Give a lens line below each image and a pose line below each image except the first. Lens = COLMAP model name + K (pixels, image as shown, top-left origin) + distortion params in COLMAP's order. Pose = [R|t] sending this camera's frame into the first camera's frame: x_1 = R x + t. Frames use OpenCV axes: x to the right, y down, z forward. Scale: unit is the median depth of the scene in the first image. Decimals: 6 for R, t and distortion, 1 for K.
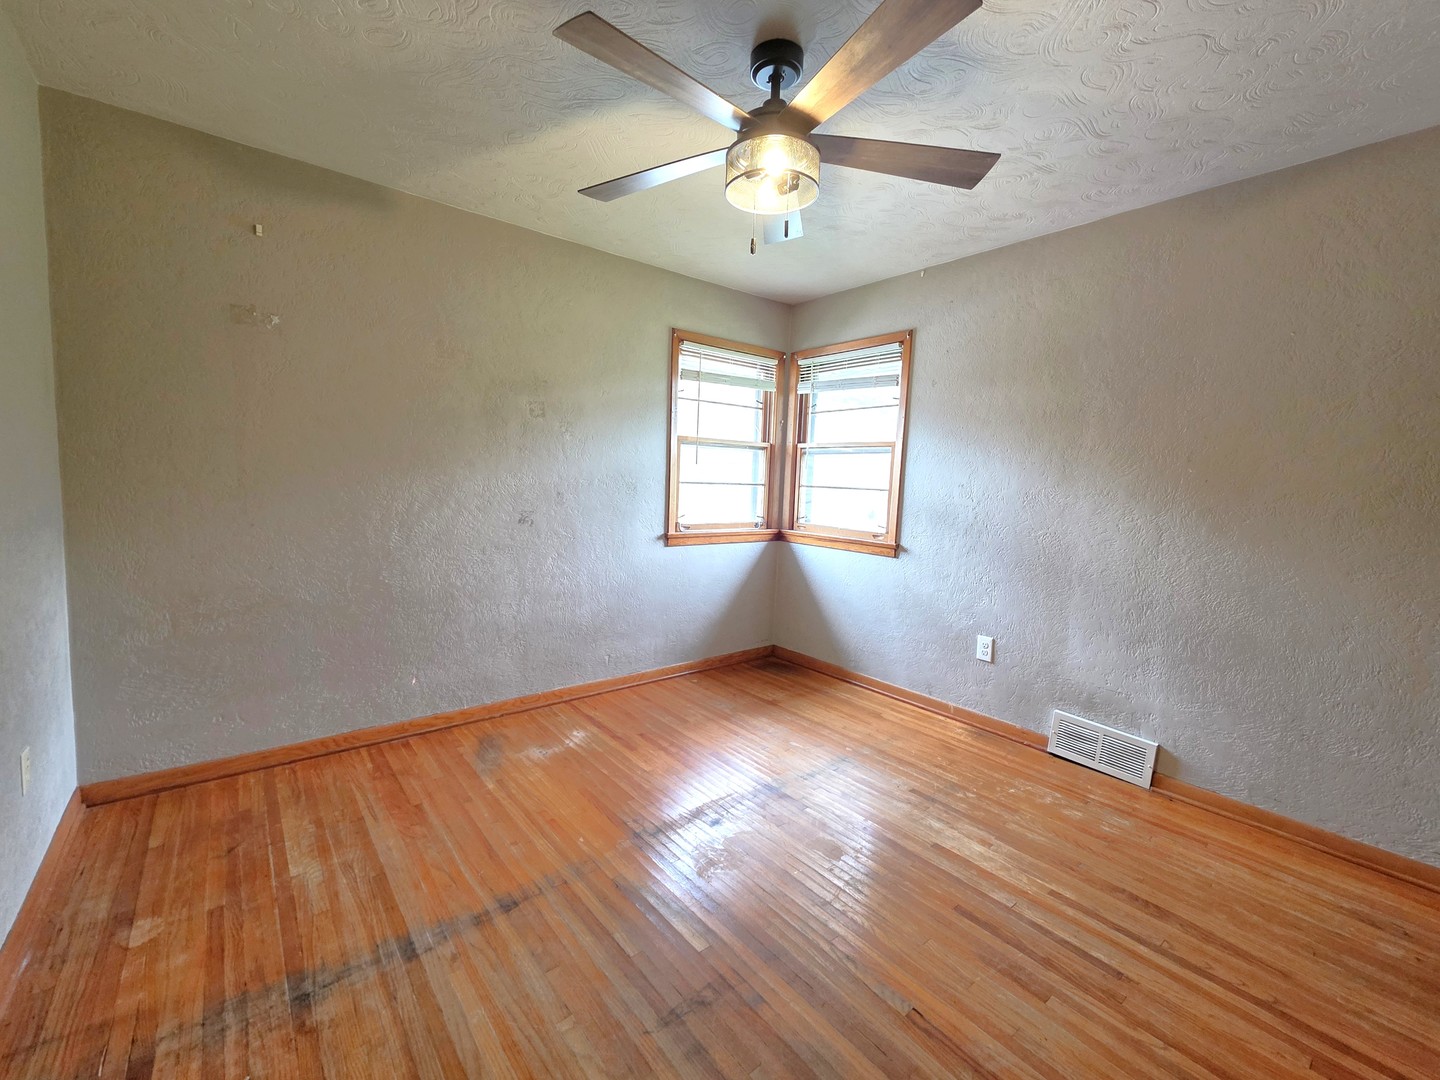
lens RADIAL K [[617.7, 0, 720.0], [0, 617.7, 540.0], [0, 0, 1]] dist [-0.000037, -0.000092]
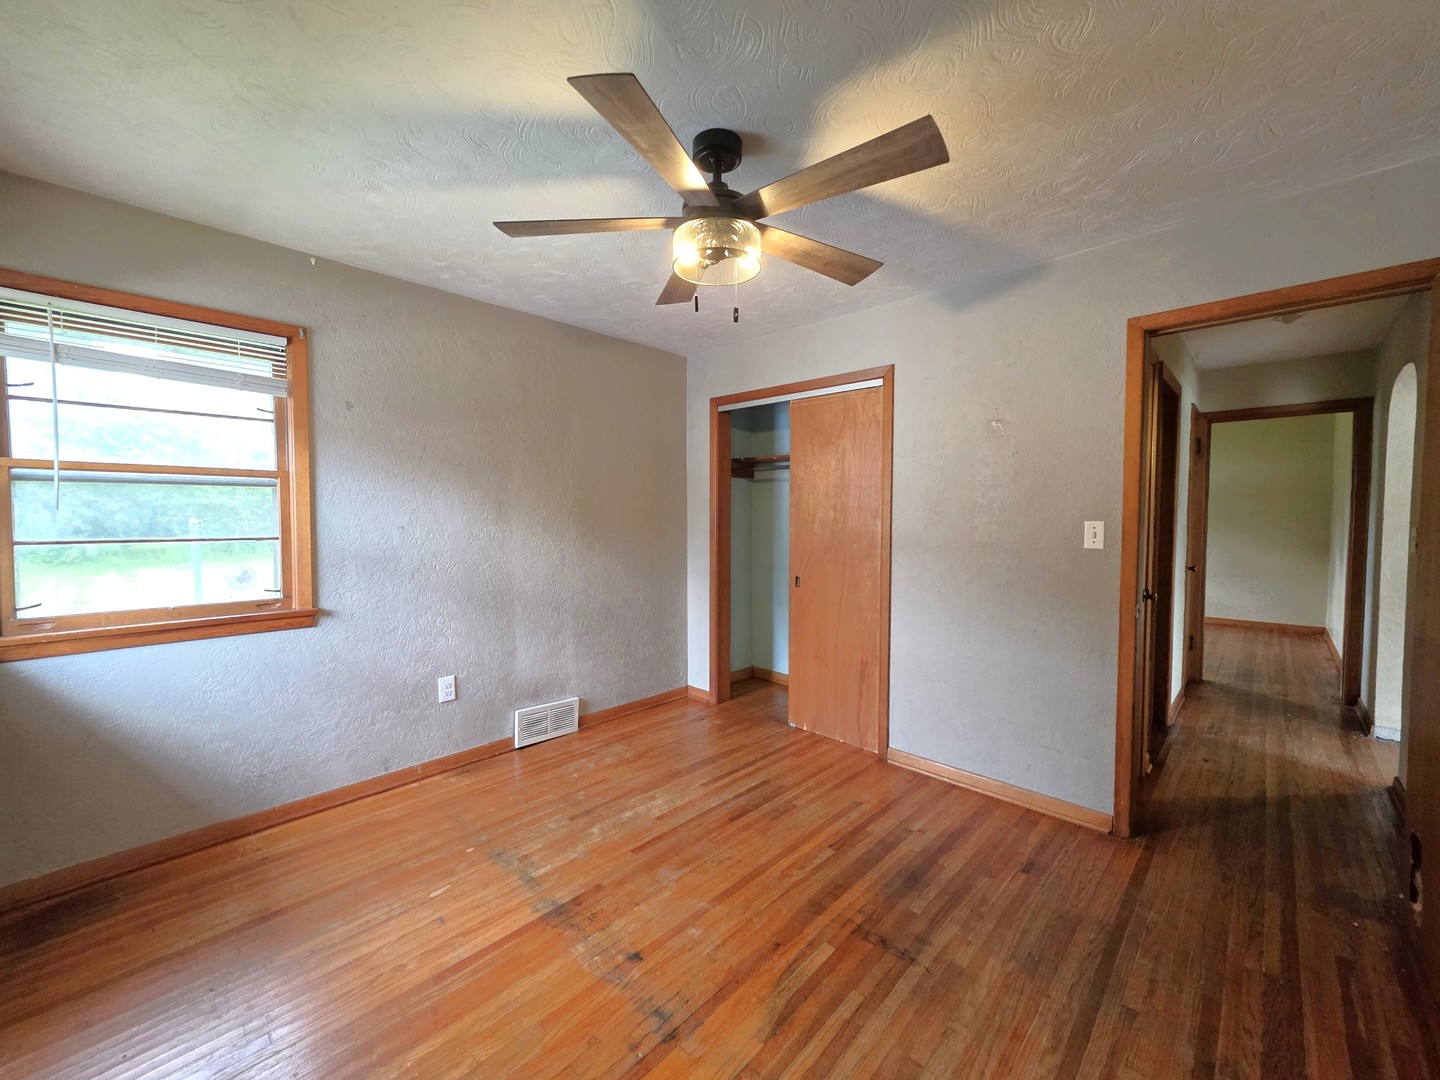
lens RADIAL K [[571.3, 0, 720.0], [0, 571.3, 540.0], [0, 0, 1]] dist [0.009693, 0.000091]
pose [[-0.132051, -0.082235, 0.987826, -0.568908], [0.089549, 0.991488, 0.094511, -0.120017], [-0.987190, 0.100939, -0.123563, 0.718426]]
